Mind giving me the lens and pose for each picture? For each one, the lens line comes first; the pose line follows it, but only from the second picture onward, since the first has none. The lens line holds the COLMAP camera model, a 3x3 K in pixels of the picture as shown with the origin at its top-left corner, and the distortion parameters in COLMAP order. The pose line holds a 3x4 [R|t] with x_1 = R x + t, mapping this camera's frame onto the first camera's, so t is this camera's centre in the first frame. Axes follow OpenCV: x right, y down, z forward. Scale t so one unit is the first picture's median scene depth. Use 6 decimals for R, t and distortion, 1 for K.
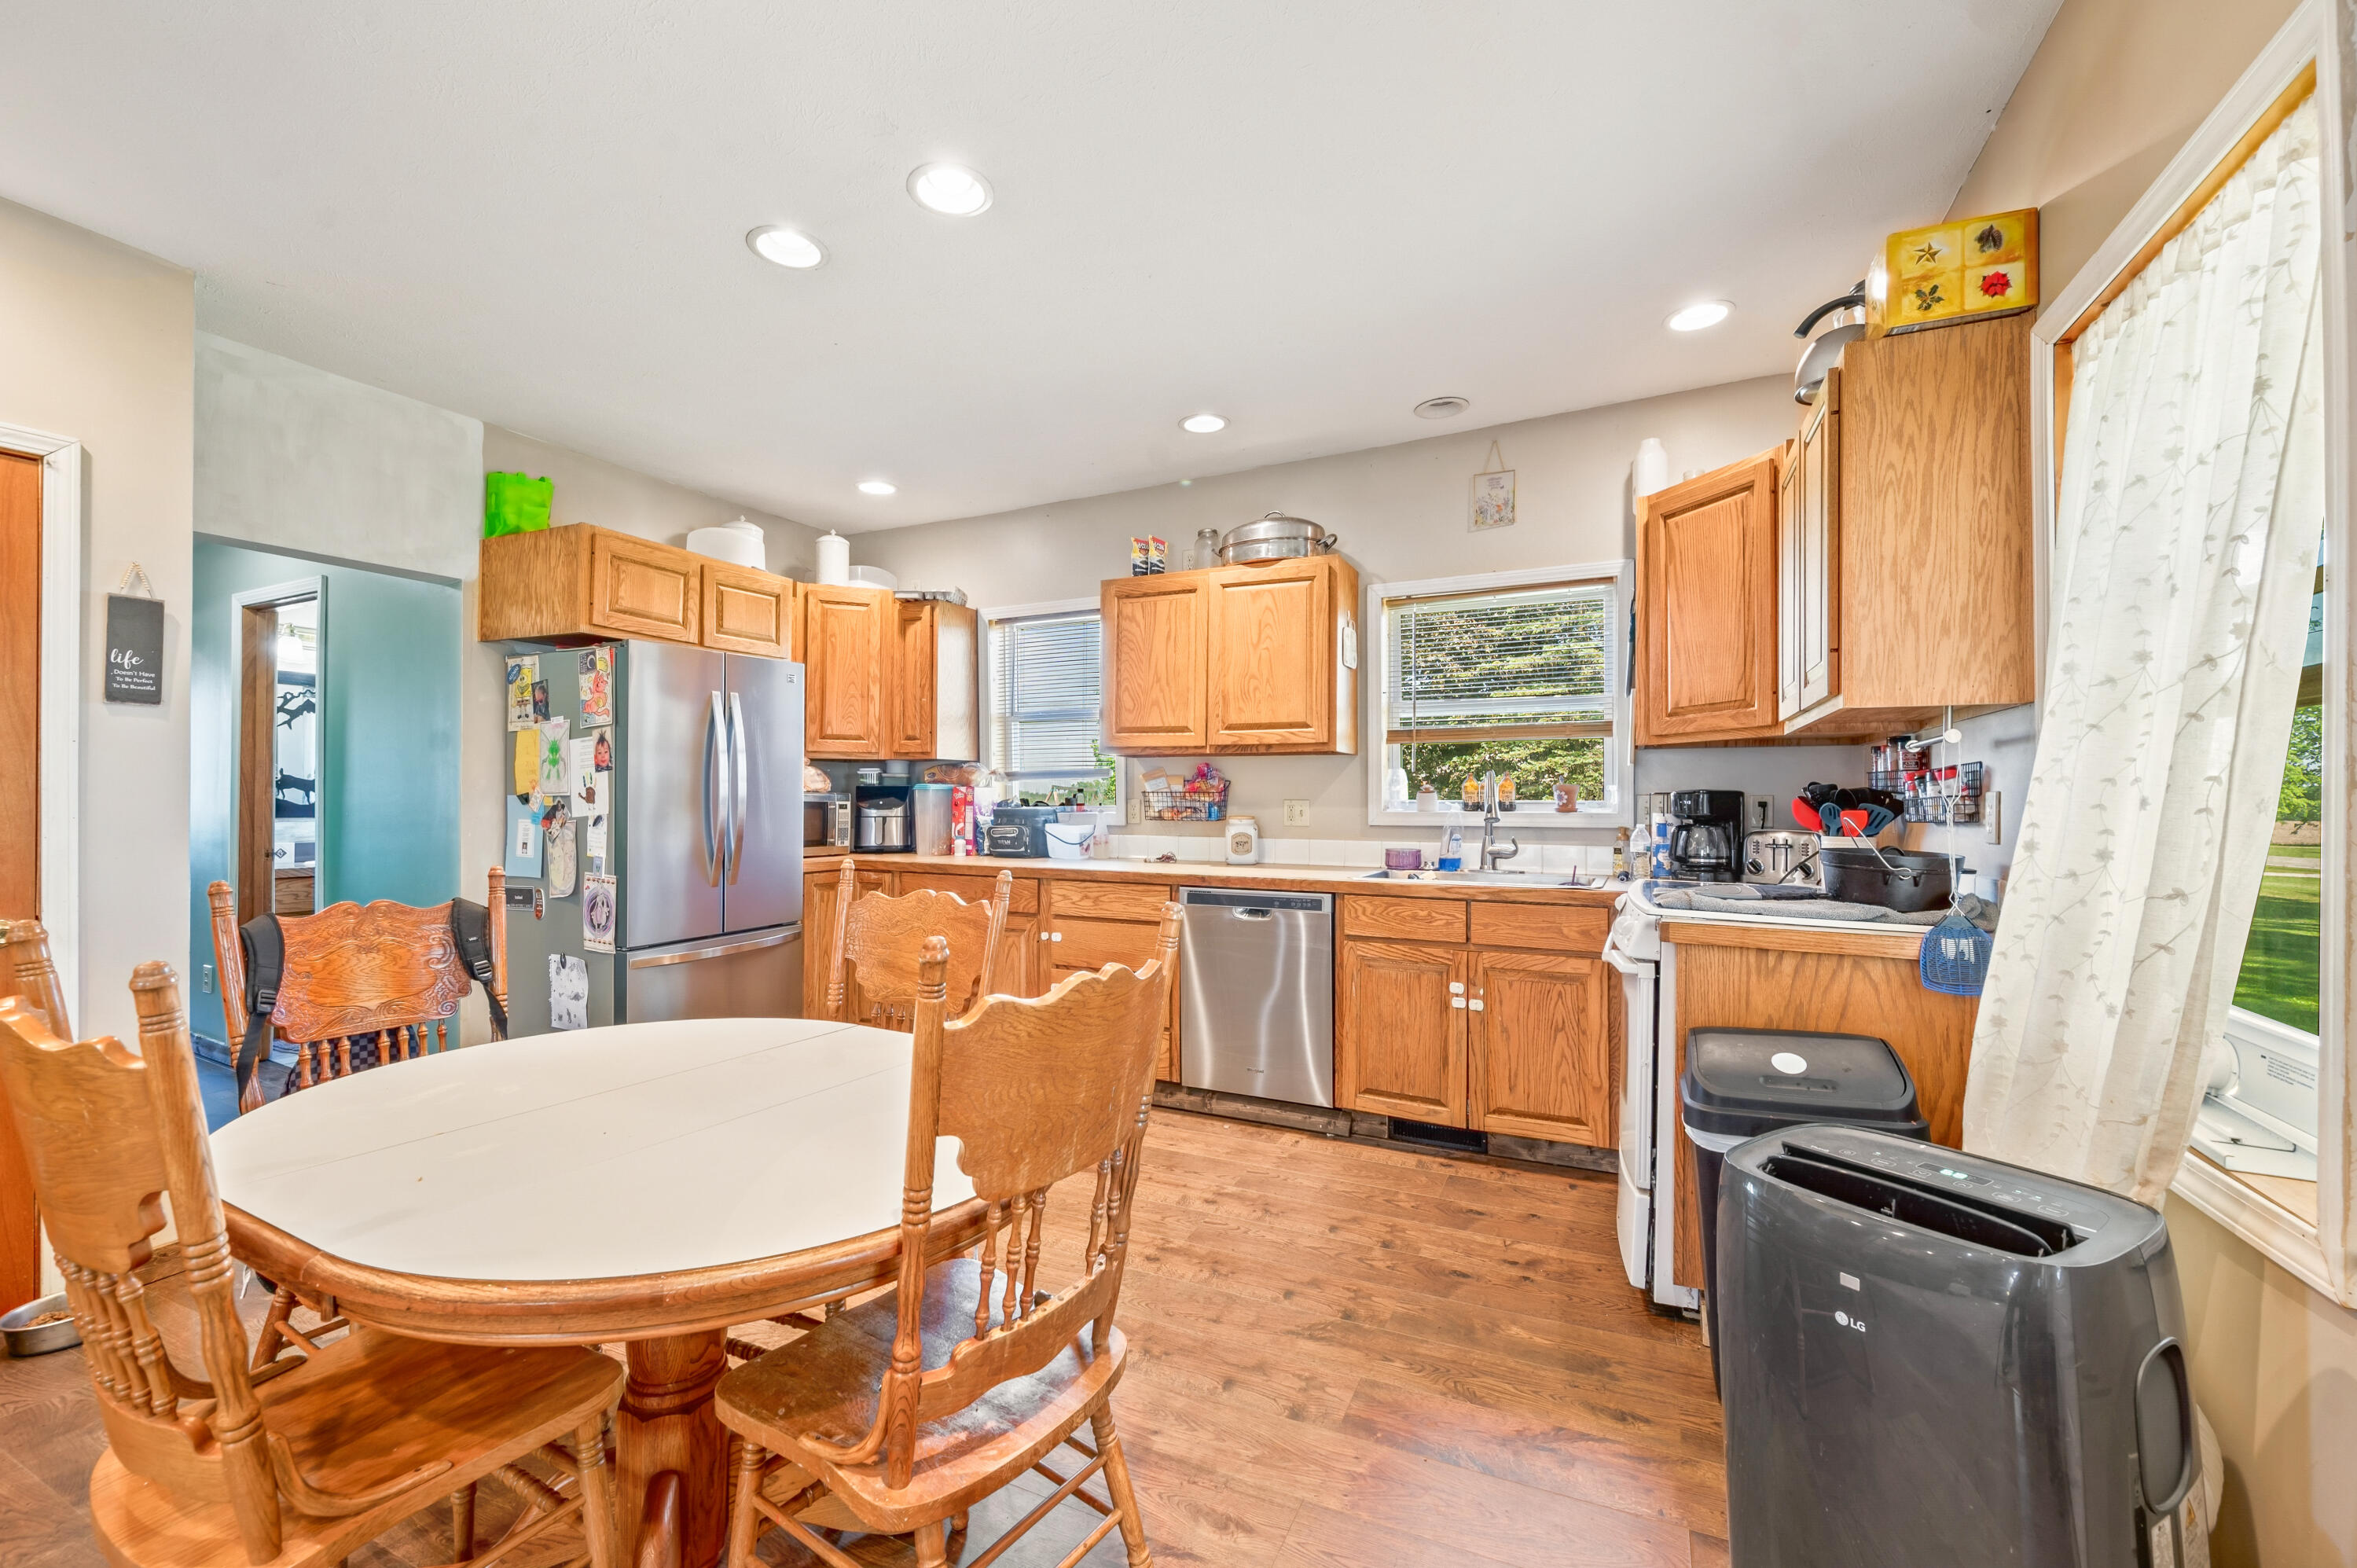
lens RADIAL K [[933.8, 0, 1177.1], [0, 933.8, 765.8], [0, 0, 1]] dist [0.000593, 0.000055]
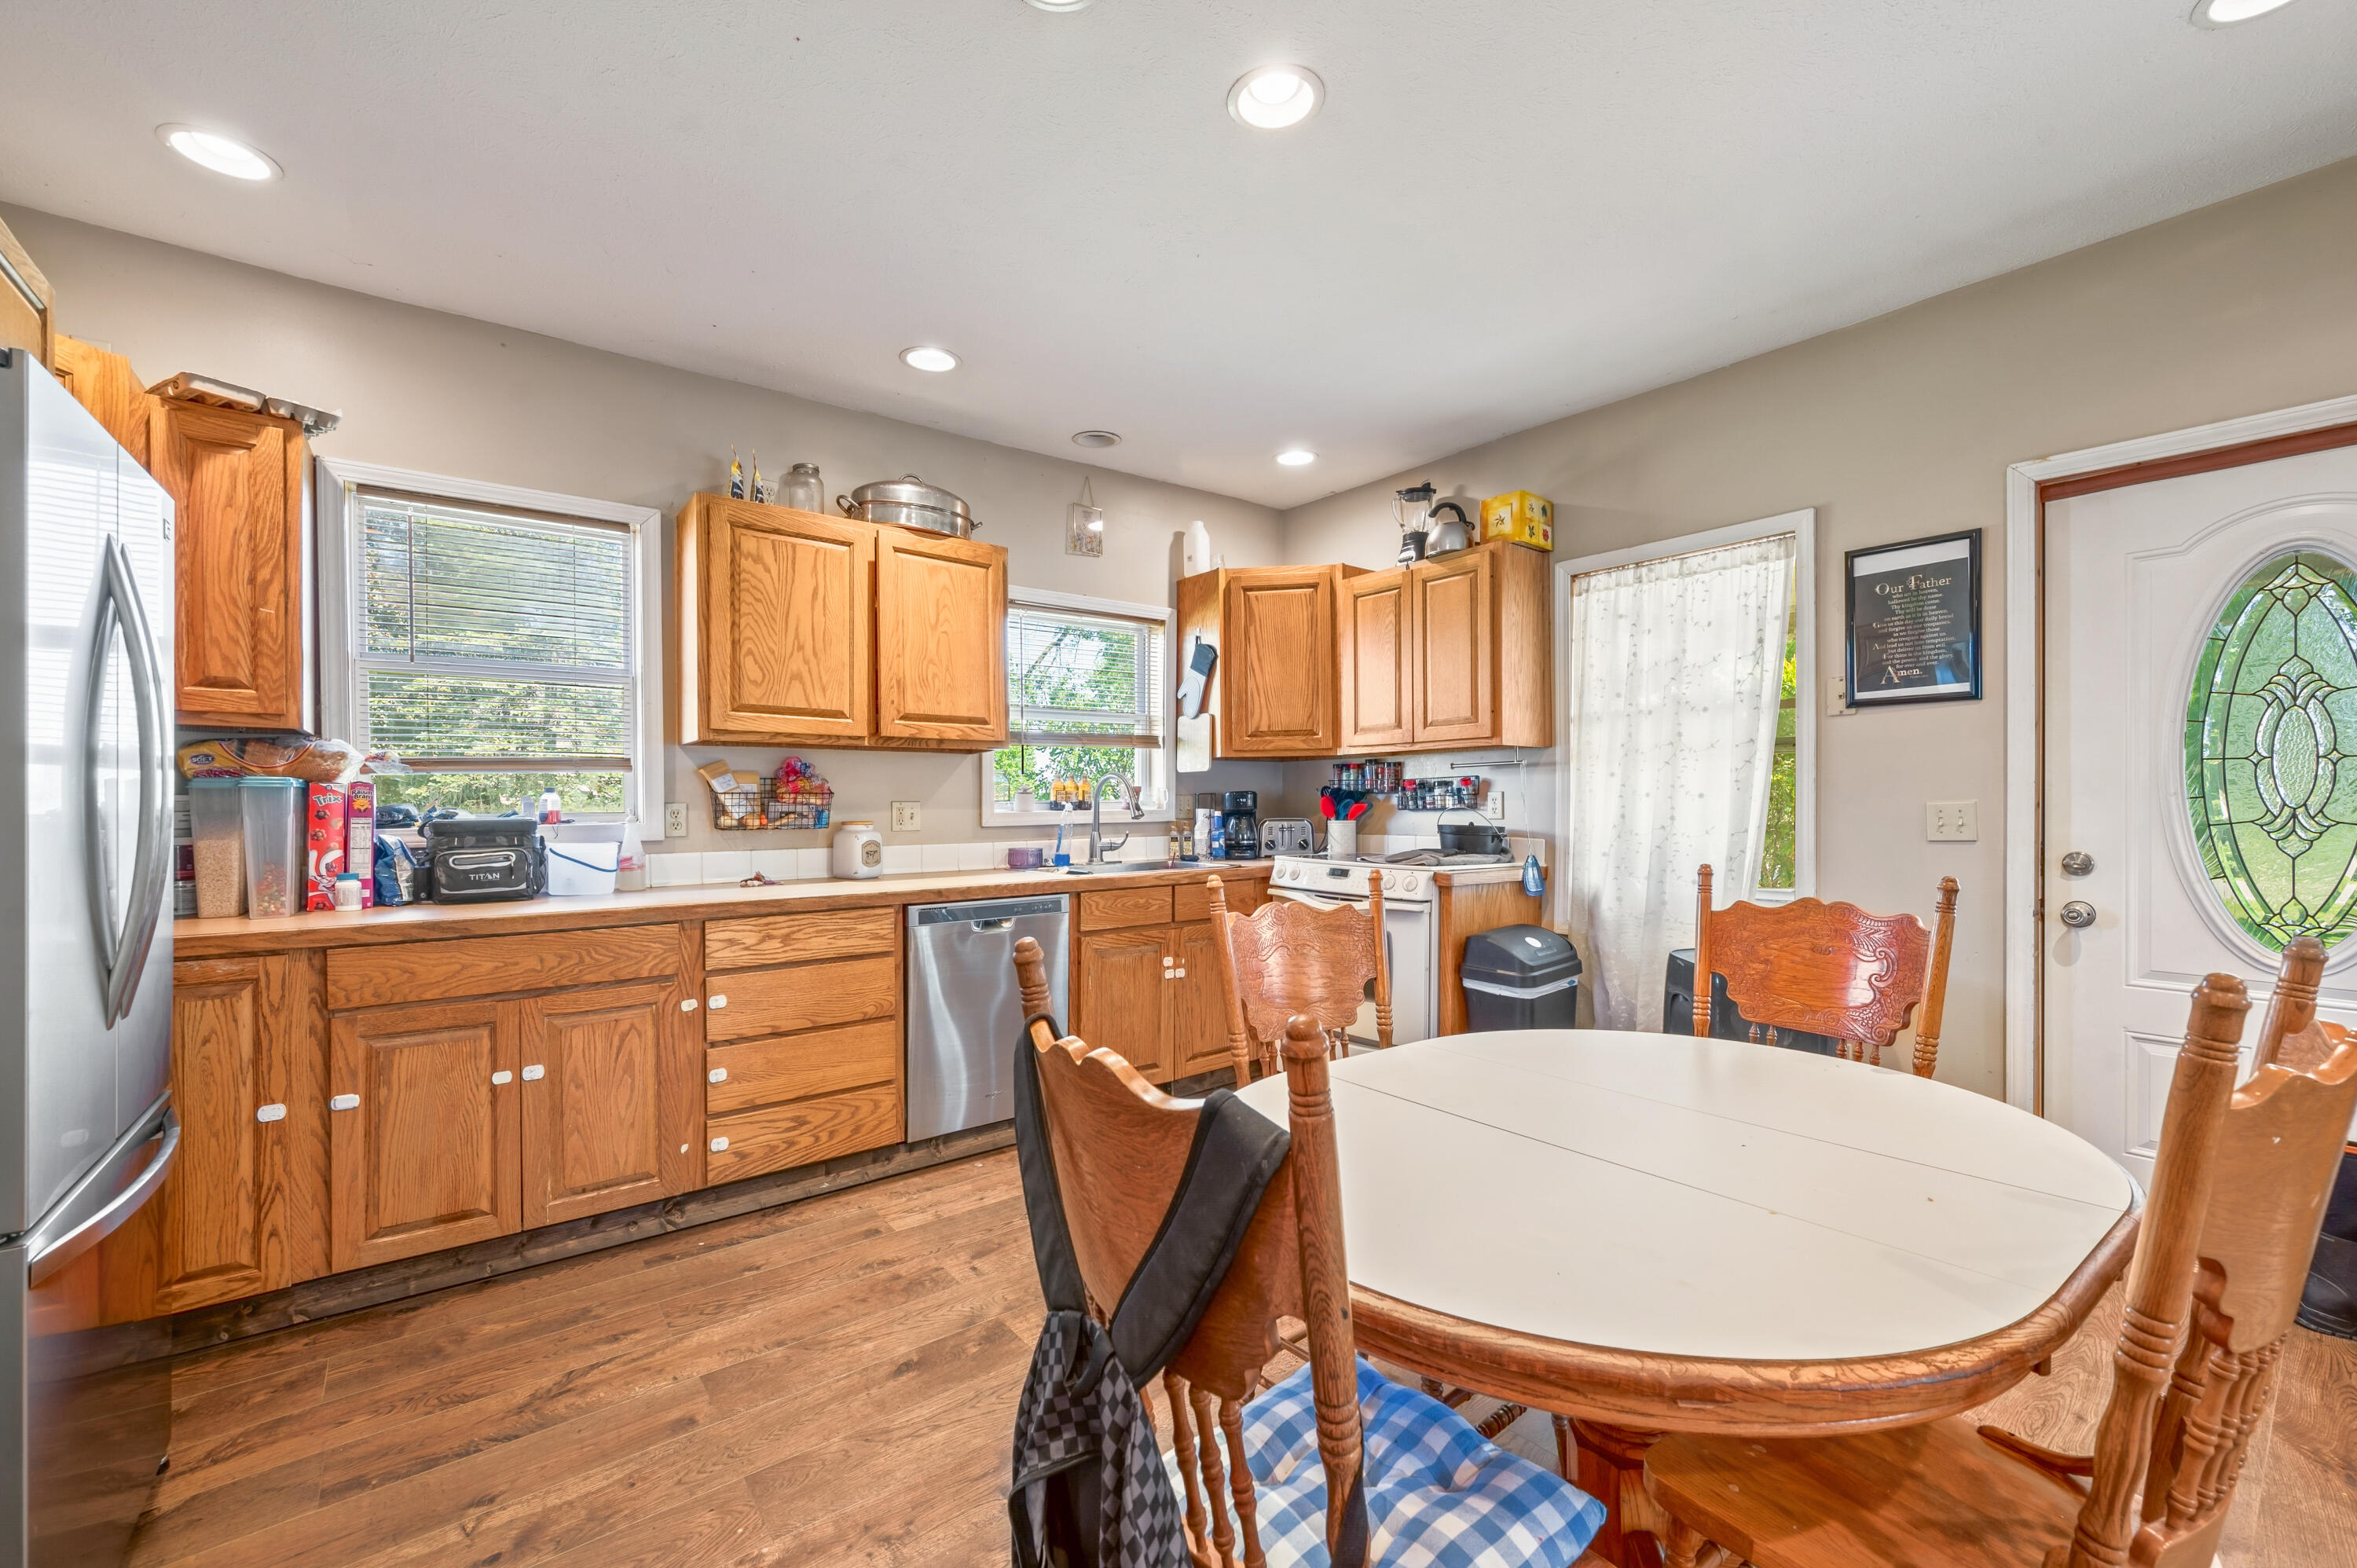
lens RADIAL K [[942.1, 0, 1178.5], [0, 942.1, 784.0], [0, 0, 1]] dist [-0.000902, 0.000336]
pose [[0.441055, 0.009891, 0.897425, -0.614947], [-0.022915, 0.999737, 0.000244, 0.014404], [-0.897187, -0.020672, 0.441166, 0.396090]]
